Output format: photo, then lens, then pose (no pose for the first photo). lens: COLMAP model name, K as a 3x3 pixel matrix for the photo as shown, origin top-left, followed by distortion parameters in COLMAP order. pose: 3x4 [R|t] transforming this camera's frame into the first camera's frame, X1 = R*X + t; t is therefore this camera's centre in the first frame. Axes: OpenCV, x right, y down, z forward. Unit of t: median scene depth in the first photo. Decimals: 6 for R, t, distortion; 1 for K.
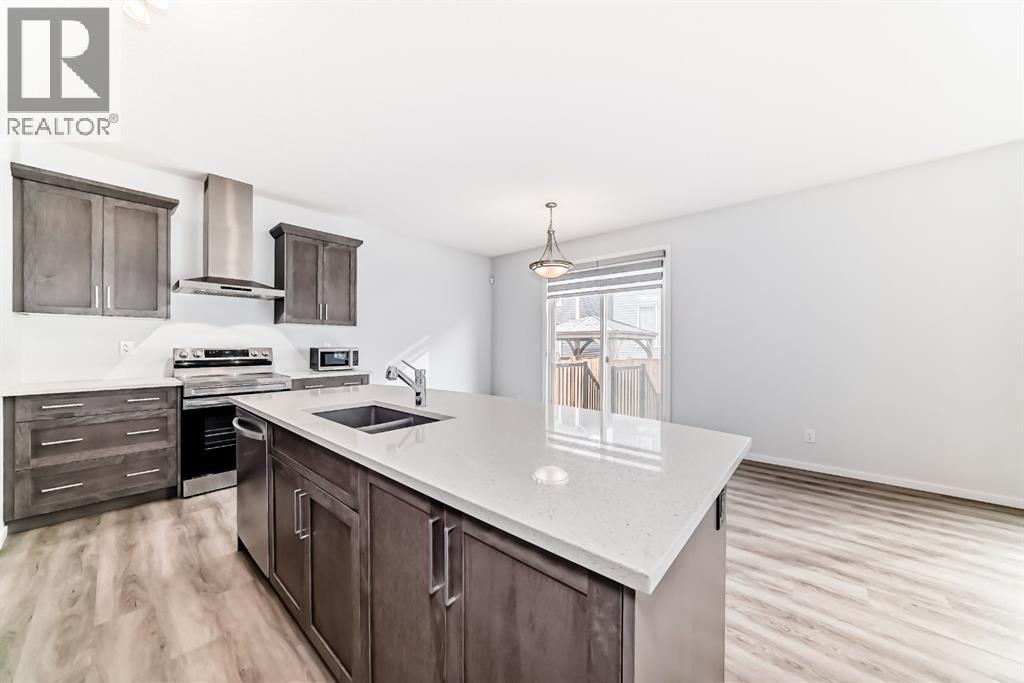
lens RADIAL K [[359.2, 0, 513.4], [0, 359.2, 344.5], [0, 0, 1]] dist [-0.028542, 0.008425]
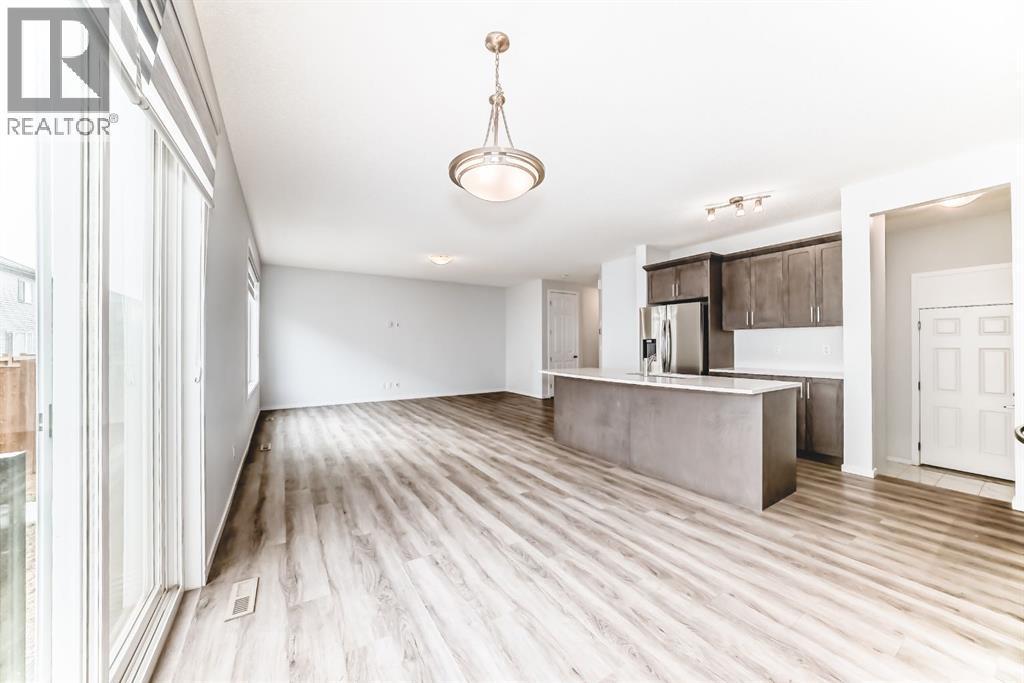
lens RADIAL K [[359.2, 0, 513.4], [0, 359.2, 344.5], [0, 0, 1]] dist [-0.028542, 0.008425]
pose [[-0.962181, -0.001387, 0.272409, -0.046370], [-0.001355, 0.999999, 0.000304, -0.001717], [-0.272409, -0.000076, -0.962182, 1.705239]]
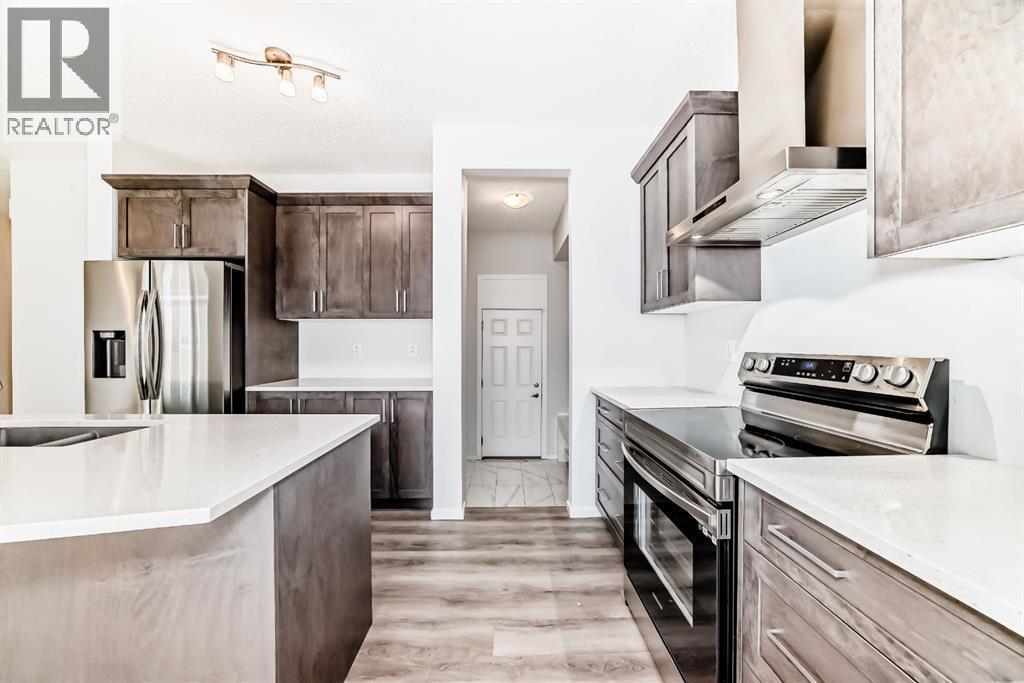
lens RADIAL K [[359.2, 0, 513.4], [0, 359.2, 344.5], [0, 0, 1]] dist [-0.028542, 0.008425]
pose [[-0.743365, -0.002374, -0.668882, -0.322694], [-0.003085, 0.999995, -0.000121, 0.000479], [0.668879, 0.001973, -0.743369, 1.110102]]
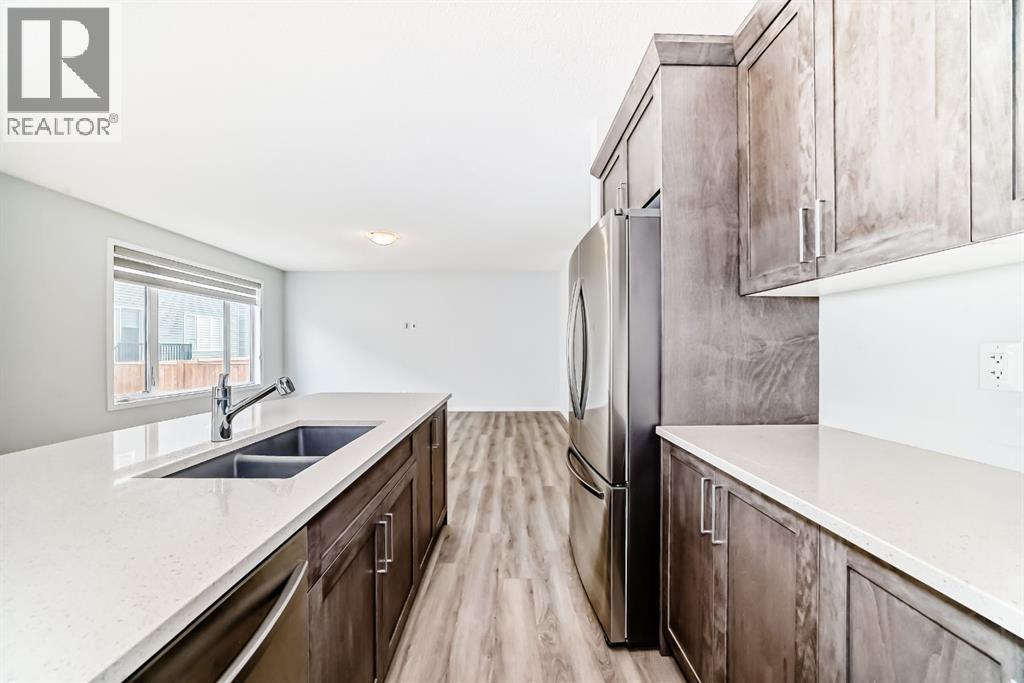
lens RADIAL K [[359.2, 0, 513.4], [0, 359.2, 344.5], [0, 0, 1]] dist [-0.028542, 0.008425]
pose [[-0.666934, 0.008231, 0.745071, -0.605203], [0.001788, 0.999954, -0.009447, 0.001511], [-0.745115, -0.004969, -0.666918, 0.558150]]
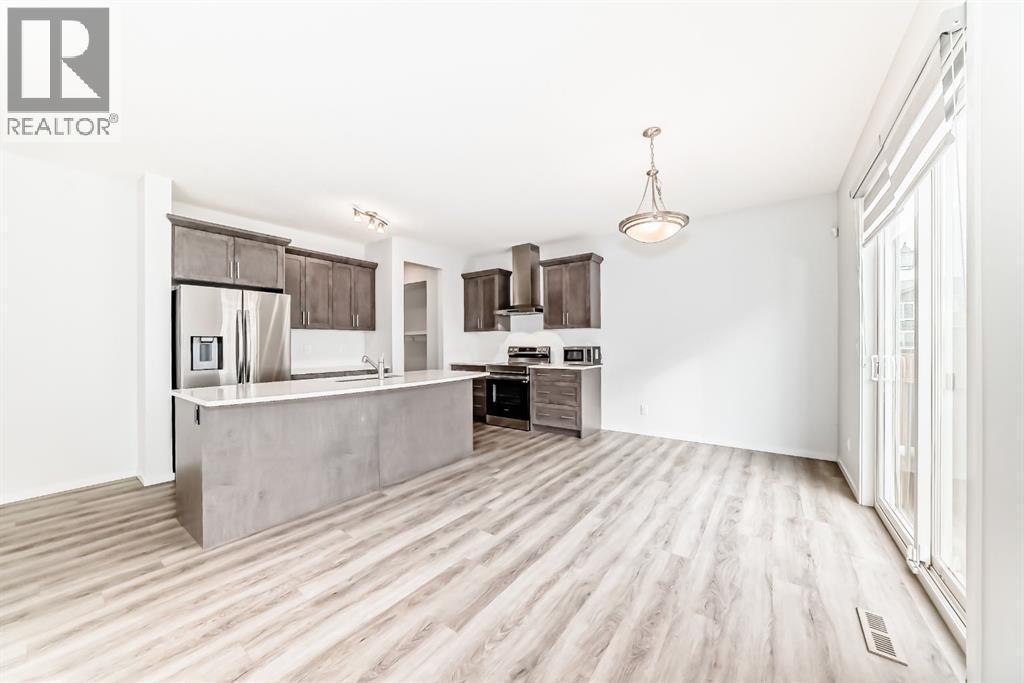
lens RADIAL K [[359.2, 0, 513.4], [0, 359.2, 344.5], [0, 0, 1]] dist [-0.028542, 0.008425]
pose [[0.087511, -0.001139, -0.996163, 0.875885], [0.004510, 0.999990, -0.000748, 0.002258], [0.996153, -0.004427, 0.087516, 0.818678]]
